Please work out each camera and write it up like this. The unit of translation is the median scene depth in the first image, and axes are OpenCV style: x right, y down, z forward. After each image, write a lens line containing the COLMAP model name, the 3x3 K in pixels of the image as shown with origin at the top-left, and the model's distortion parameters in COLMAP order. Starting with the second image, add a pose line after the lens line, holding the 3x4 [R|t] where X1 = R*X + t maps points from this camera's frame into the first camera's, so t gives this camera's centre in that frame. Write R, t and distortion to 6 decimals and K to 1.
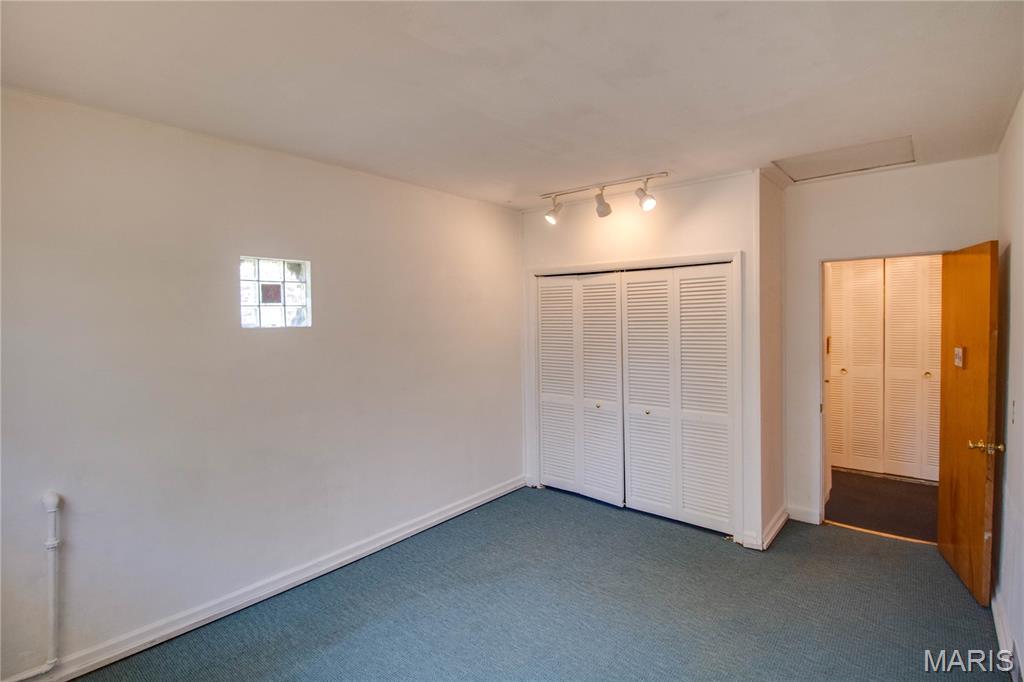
lens RADIAL K [[487.0, 0, 515.4], [0, 487.0, 324.9], [0, 0, 1]] dist [0.001537, -0.012039]
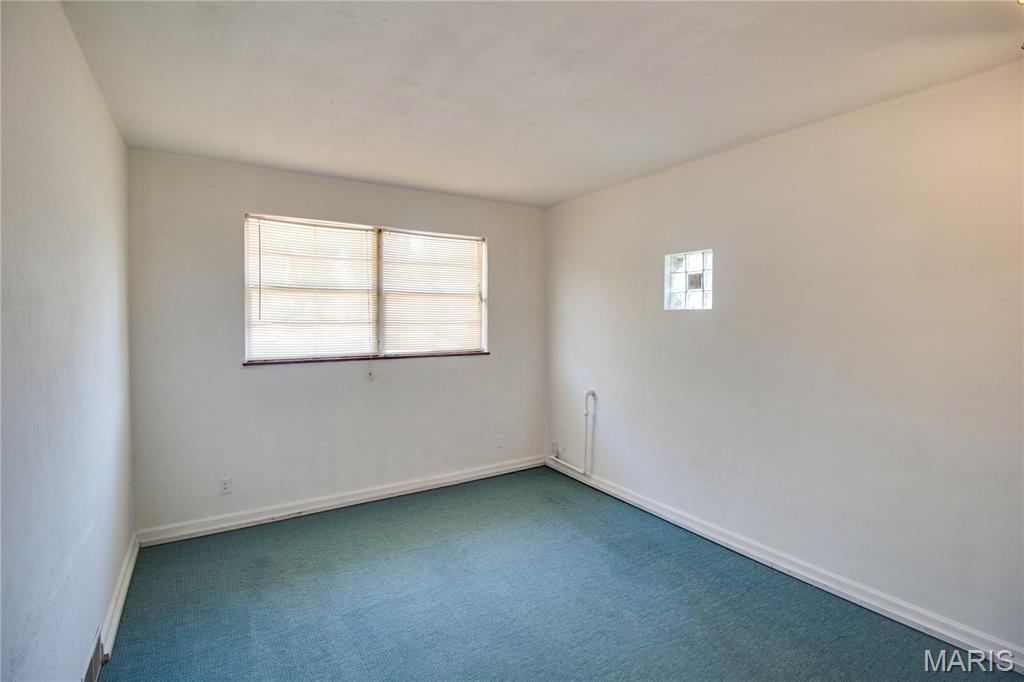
lens RADIAL K [[487.0, 0, 515.4], [0, 487.0, 324.9], [0, 0, 1]] dist [0.001537, -0.012039]
pose [[-0.292338, 0.034279, -0.955700, 0.777696], [-0.013176, 0.999118, 0.039867, 0.000557], [0.956224, 0.024247, -0.291629, 0.931792]]
